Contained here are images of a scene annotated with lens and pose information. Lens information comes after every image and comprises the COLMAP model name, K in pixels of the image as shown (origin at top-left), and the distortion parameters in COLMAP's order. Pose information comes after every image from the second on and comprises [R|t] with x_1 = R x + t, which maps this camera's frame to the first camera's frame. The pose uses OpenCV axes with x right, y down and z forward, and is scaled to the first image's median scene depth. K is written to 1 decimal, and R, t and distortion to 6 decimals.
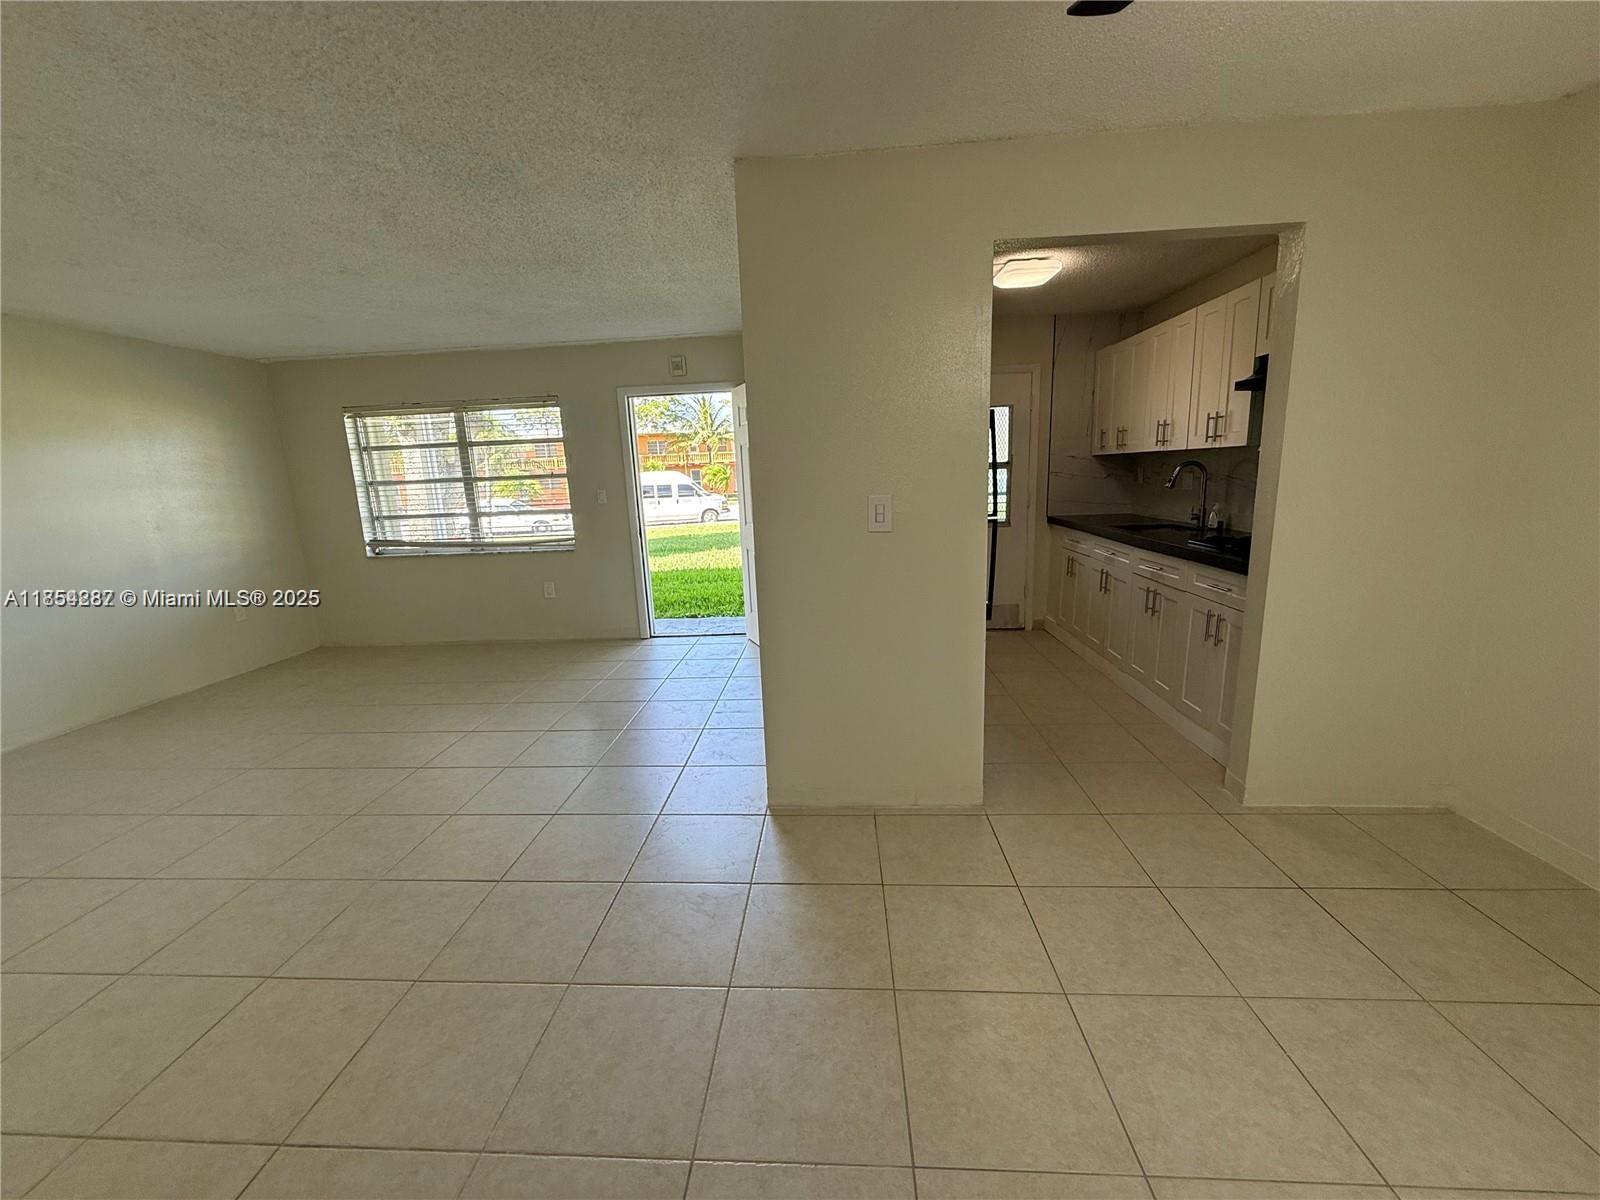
lens RADIAL K [[636.7, 0, 793.6], [0, 636.7, 600.0], [0, 0, 1]] dist [-0.001221, -0.000166]
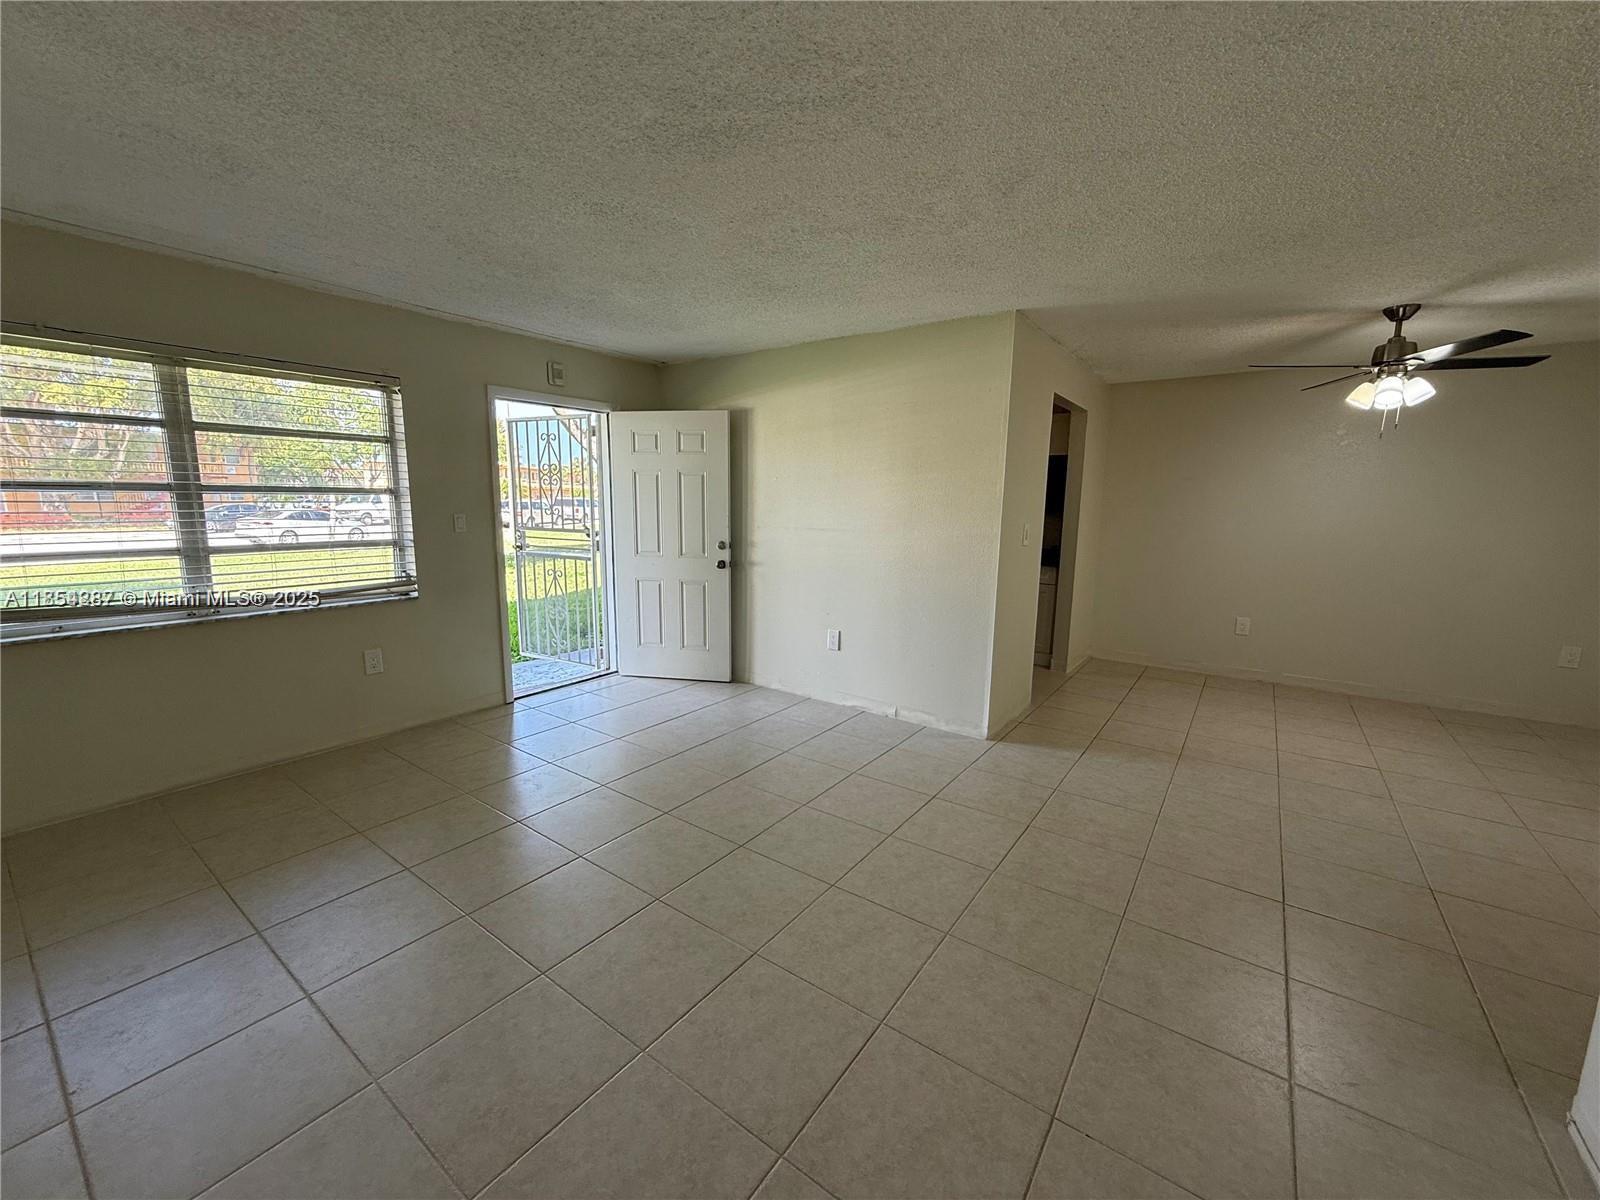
lens RADIAL K [[638.1, 0, 797.2], [0, 638.1, 599.6], [0, 0, 1]] dist [0.001572, 0.000031]
pose [[0.536196, -0.086089, 0.839692, -0.725796], [0.132431, 0.991046, 0.017042, -0.033693], [-0.833640, 0.102063, 0.542796, 0.275185]]
